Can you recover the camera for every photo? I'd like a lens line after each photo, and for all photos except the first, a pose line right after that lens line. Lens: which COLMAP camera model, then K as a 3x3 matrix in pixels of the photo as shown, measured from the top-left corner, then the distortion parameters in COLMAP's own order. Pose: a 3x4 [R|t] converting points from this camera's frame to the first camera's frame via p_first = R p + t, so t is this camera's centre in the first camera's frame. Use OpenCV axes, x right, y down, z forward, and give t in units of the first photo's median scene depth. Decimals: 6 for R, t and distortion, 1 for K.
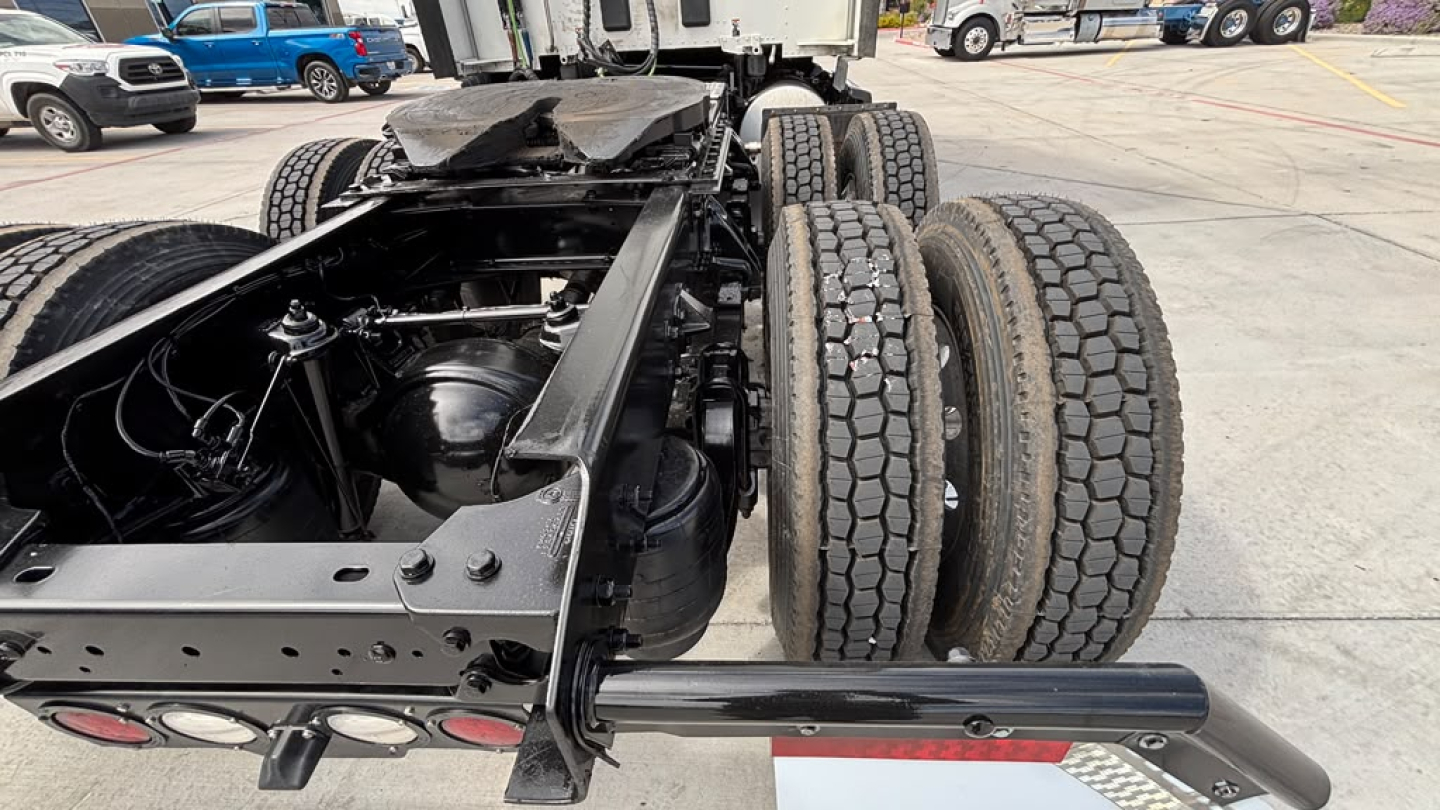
lens RADIAL K [[582.6, 0, 725.6], [0, 582.6, 404.7], [0, 0, 1]] dist [-0.000561, 0.000017]
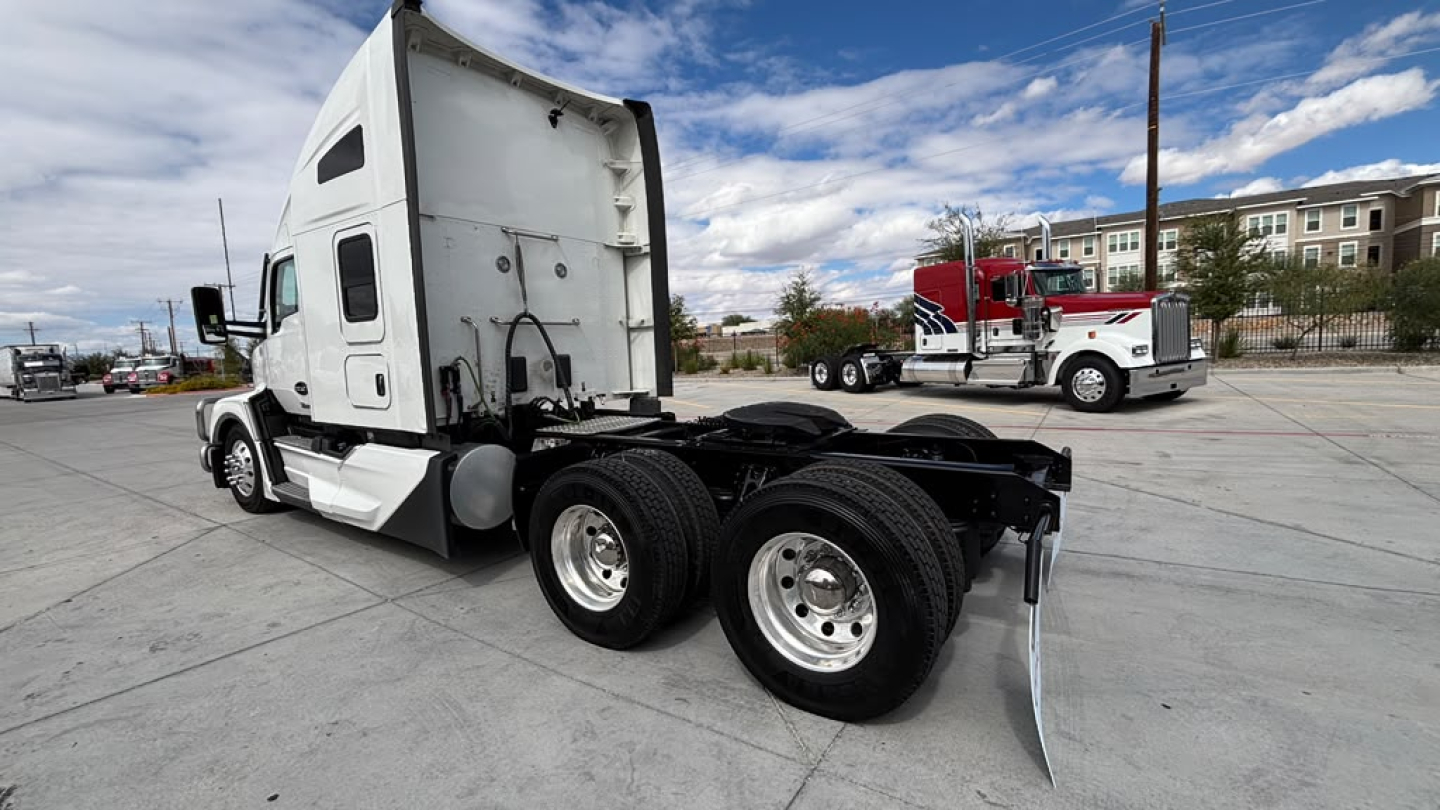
lens RADIAL K [[582.6, 0, 721.4], [0, 582.6, 400.1], [0, 0, 1]] dist [-0.000561, 0.000017]
pose [[0.506013, -0.062208, 0.860280, -0.982940], [0.497985, 0.835436, -0.232502, -0.064028], [-0.704245, 0.546056, 0.453720, 0.050524]]
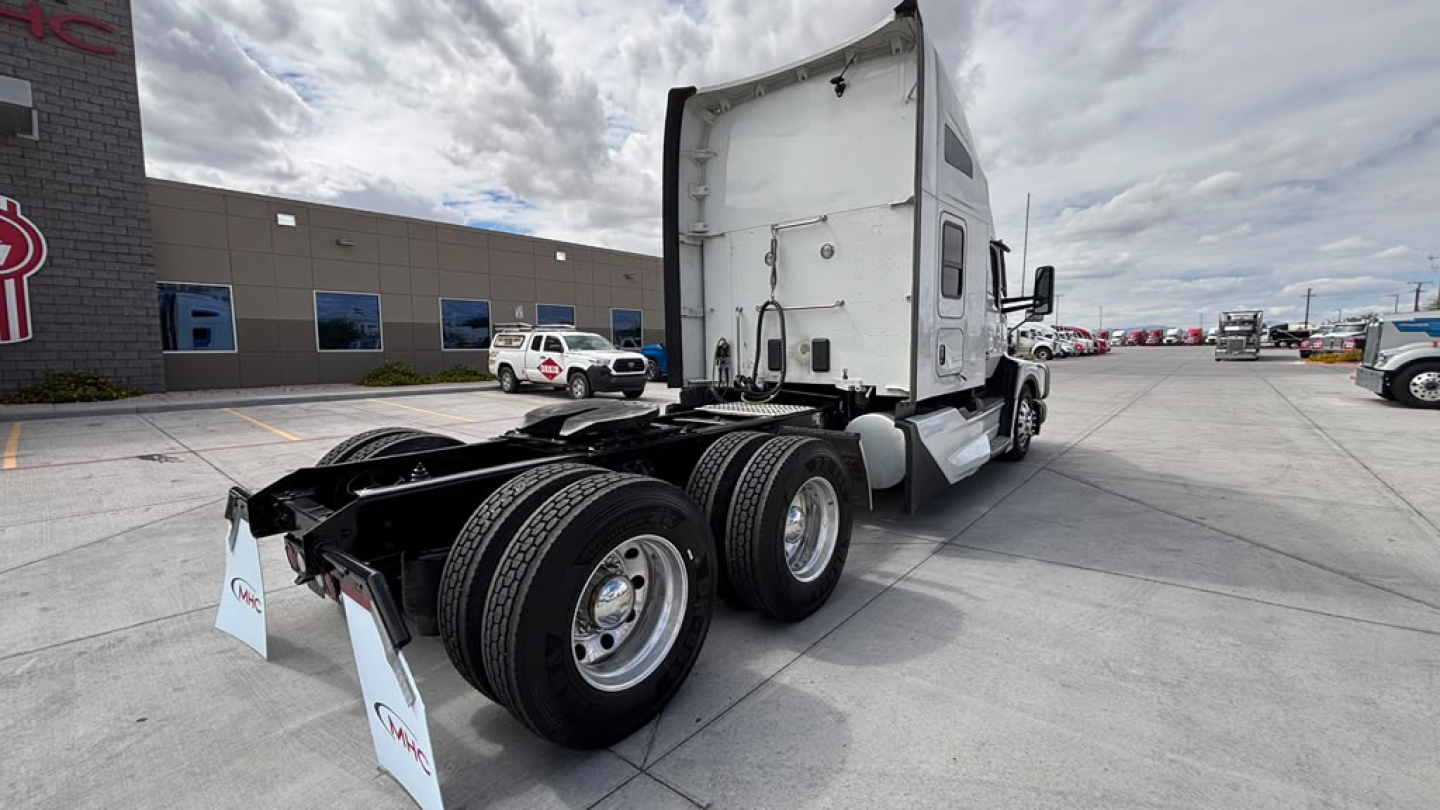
lens RADIAL K [[582.6, 0, 724.1], [0, 582.6, 405.3], [0, 0, 1]] dist [-0.000561, 0.000017]
pose [[0.795690, 0.099404, -0.597491, 0.556574], [-0.356949, 0.873905, -0.329965, -0.003441], [0.489351, 0.475824, 0.730840, -0.130628]]
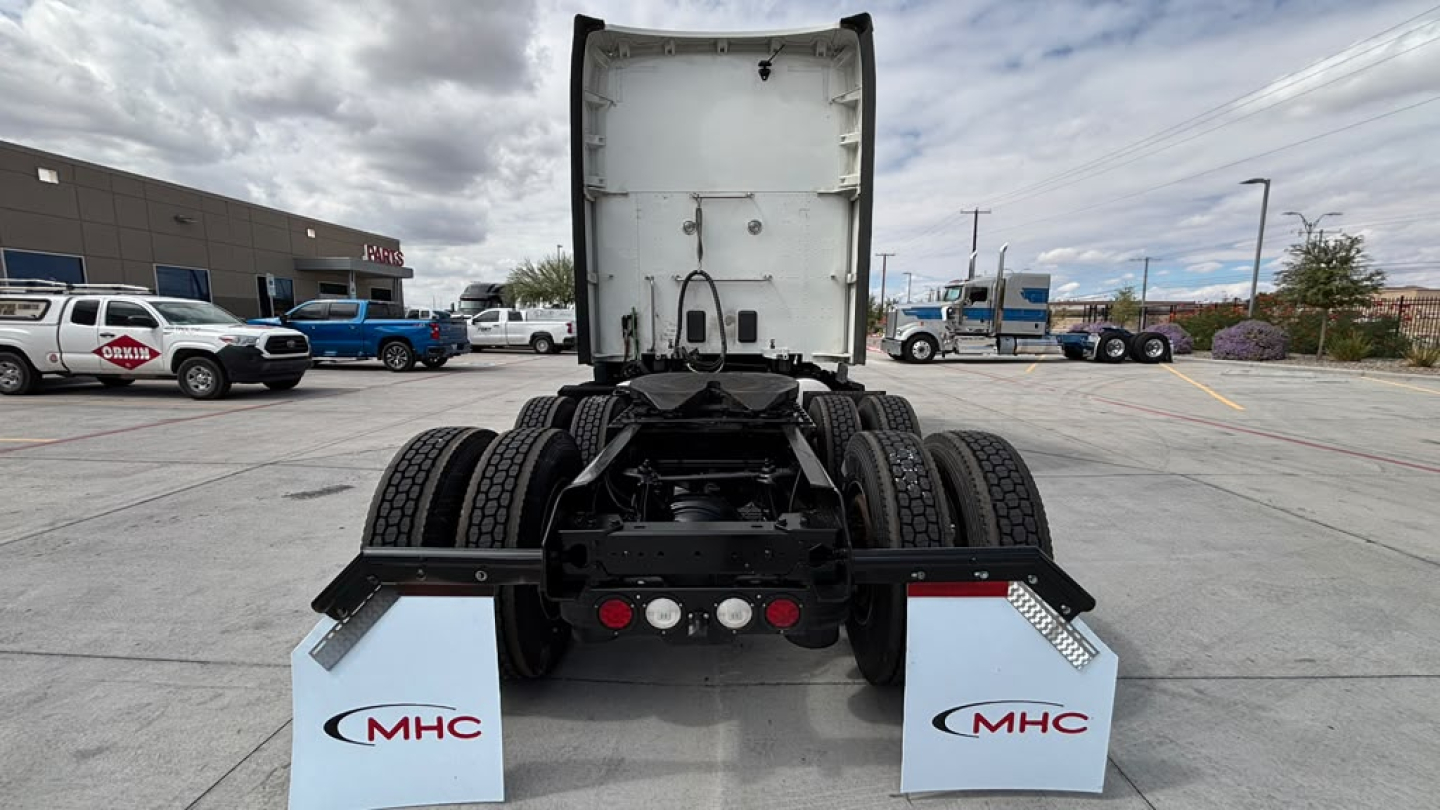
lens RADIAL K [[582.6, 0, 723.2], [0, 582.6, 405.7], [0, 0, 1]] dist [-0.000561, 0.000017]
pose [[0.998678, 0.040330, 0.031860, -0.136588], [-0.022753, 0.902757, -0.429548, 0.146512], [-0.046086, 0.428256, 0.902482, -0.276583]]
